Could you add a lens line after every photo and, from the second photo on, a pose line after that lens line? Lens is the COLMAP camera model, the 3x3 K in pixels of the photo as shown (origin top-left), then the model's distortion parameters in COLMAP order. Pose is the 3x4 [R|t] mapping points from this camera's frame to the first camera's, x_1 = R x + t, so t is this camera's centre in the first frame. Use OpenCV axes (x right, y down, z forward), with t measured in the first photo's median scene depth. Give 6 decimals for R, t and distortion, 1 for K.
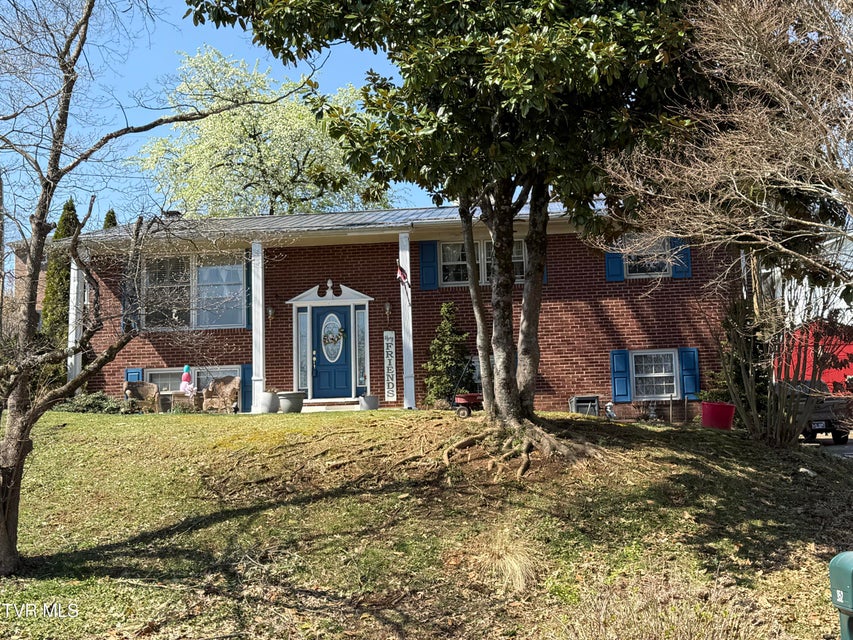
lens RADIAL K [[1168.5, 0, 423.6], [0, 1168.5, 317.4], [0, 0, 1]] dist [0.119016, 0.000000]
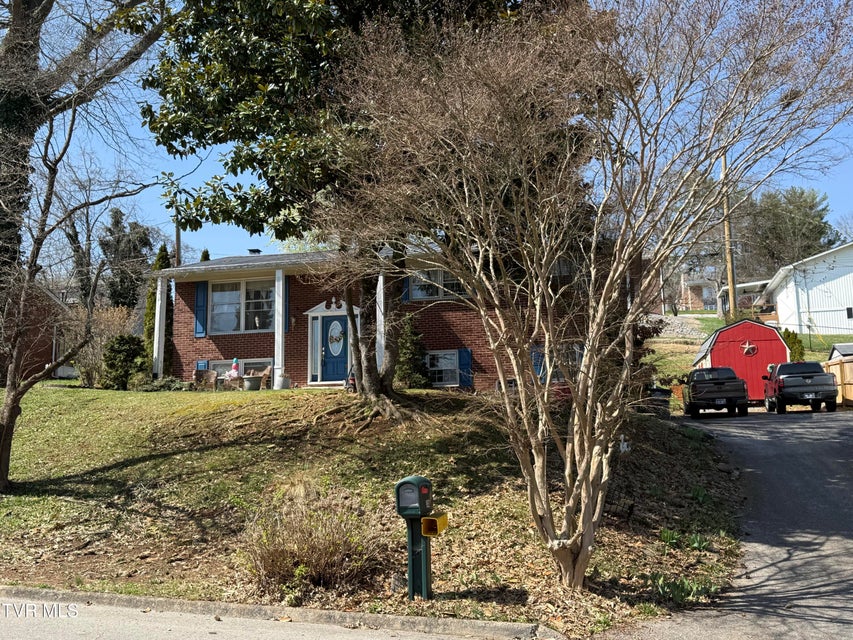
lens RADIAL K [[887.5, 0, 433.6], [0, 887.5, 318.3], [0, 0, 1]] dist [0.052431, 0.000000]
pose [[0.992021, -0.010603, -0.125626, 0.299178], [0.010213, 0.999941, -0.003747, -0.002110], [0.125658, 0.002434, 0.992071, -0.079600]]
